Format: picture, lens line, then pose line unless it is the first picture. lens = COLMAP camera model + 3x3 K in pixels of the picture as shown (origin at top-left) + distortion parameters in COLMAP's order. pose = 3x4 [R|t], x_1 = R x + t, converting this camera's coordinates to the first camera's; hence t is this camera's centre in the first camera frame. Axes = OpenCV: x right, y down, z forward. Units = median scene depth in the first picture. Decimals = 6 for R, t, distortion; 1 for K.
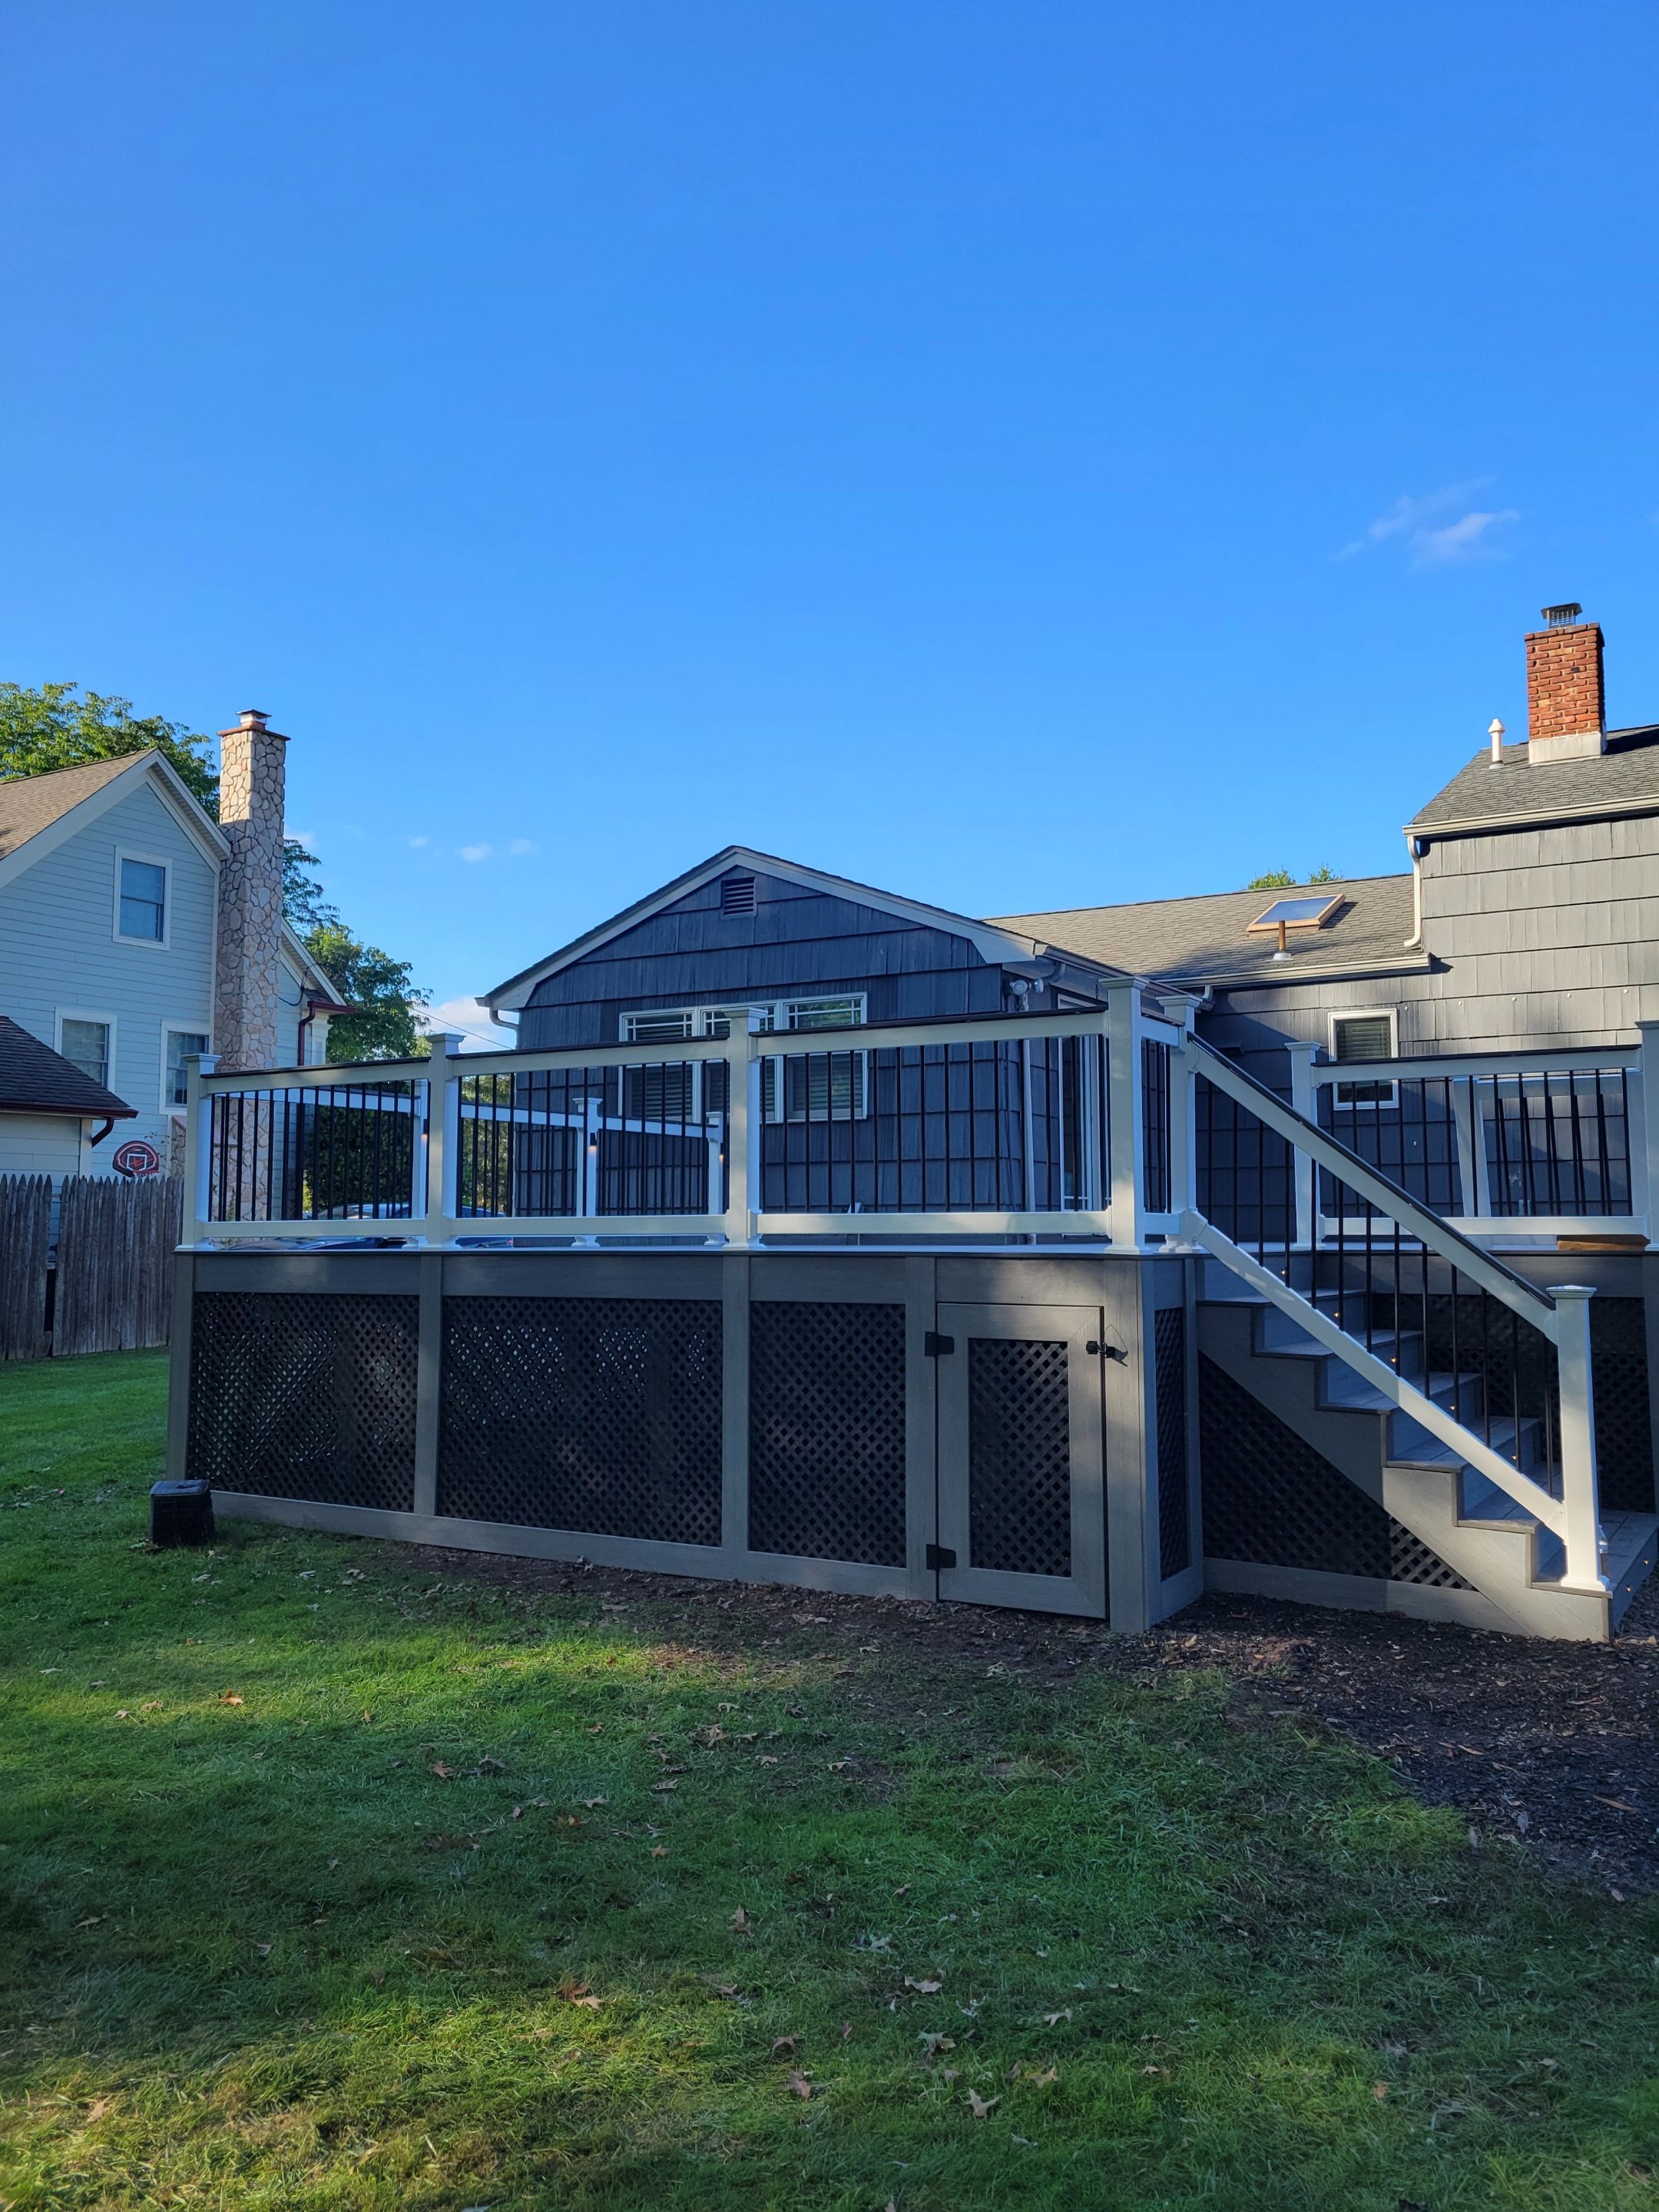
lens RADIAL K [[1651.4, 0, 846.7], [0, 1651.4, 1090.8], [0, 0, 1]] dist [0.053605, -0.028903]
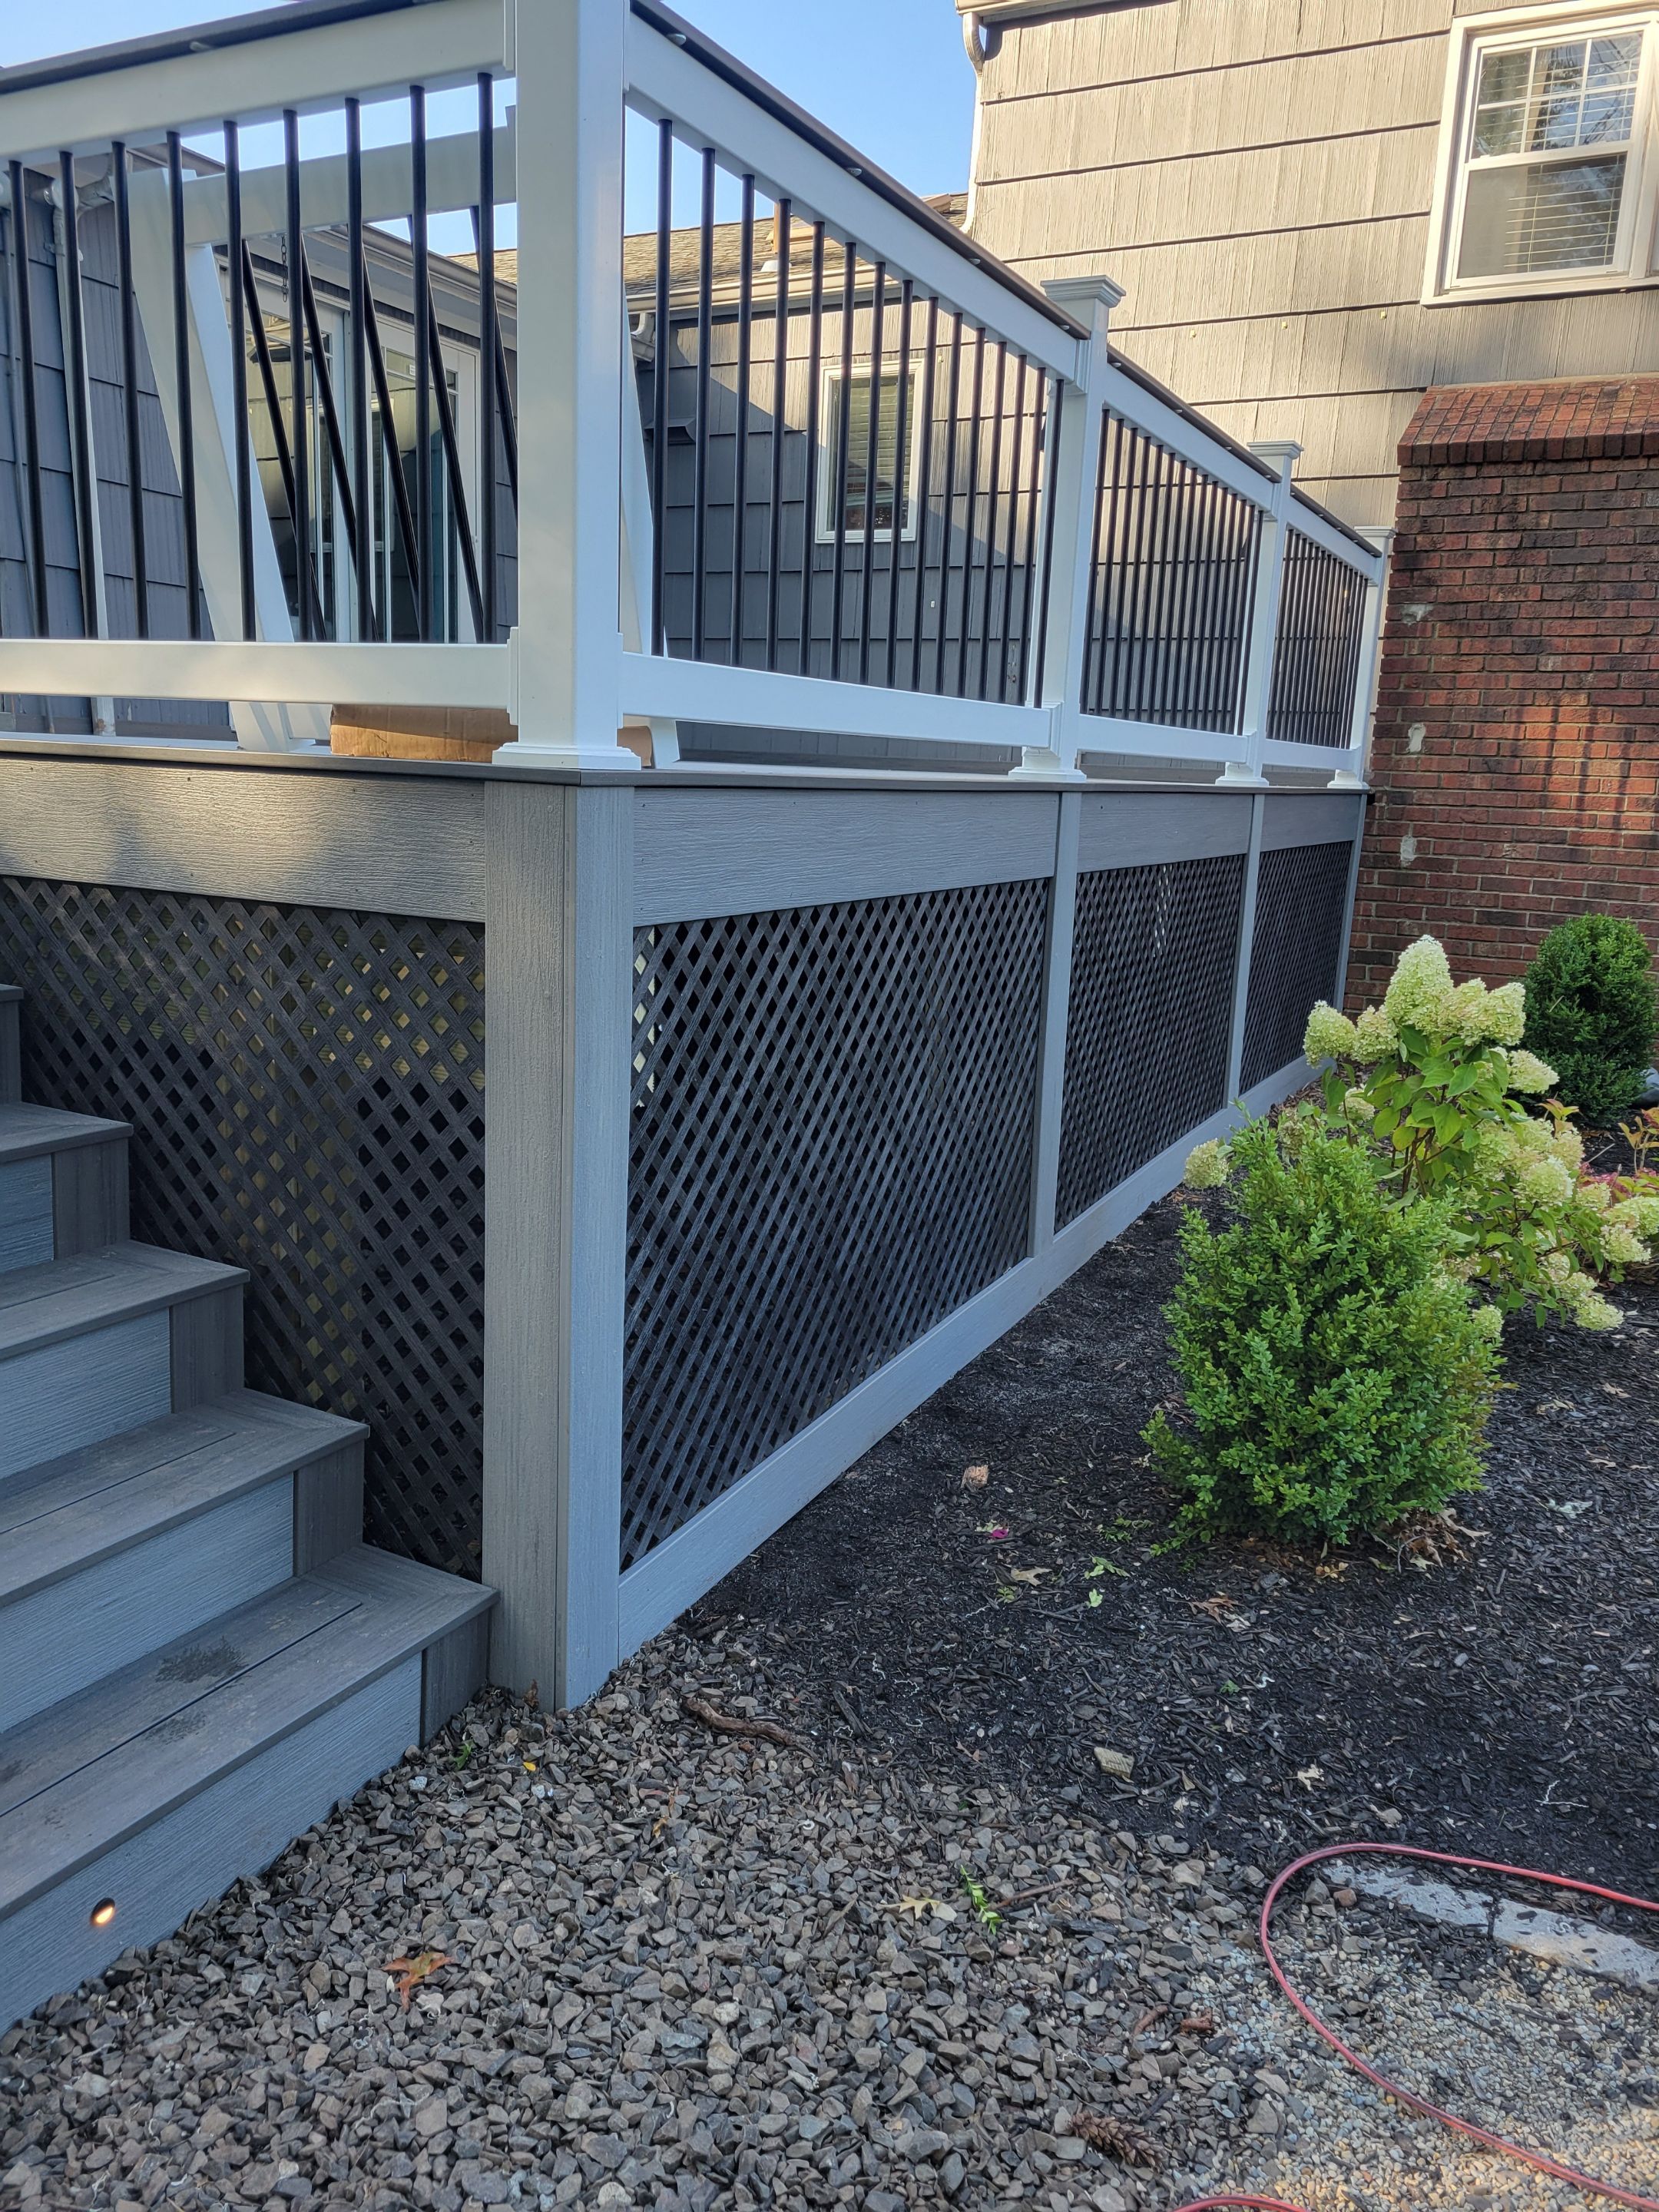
lens RADIAL K [[1651.4, 0, 816.5], [0, 1651.4, 1088.6], [0, 0, 1]] dist [0.053605, -0.028903]
pose [[0.998266, 0.036773, 0.045968, 0.489352], [-0.048111, 0.959622, 0.277146, 0.062862], [-0.033921, -0.278877, 0.959727, 0.659504]]
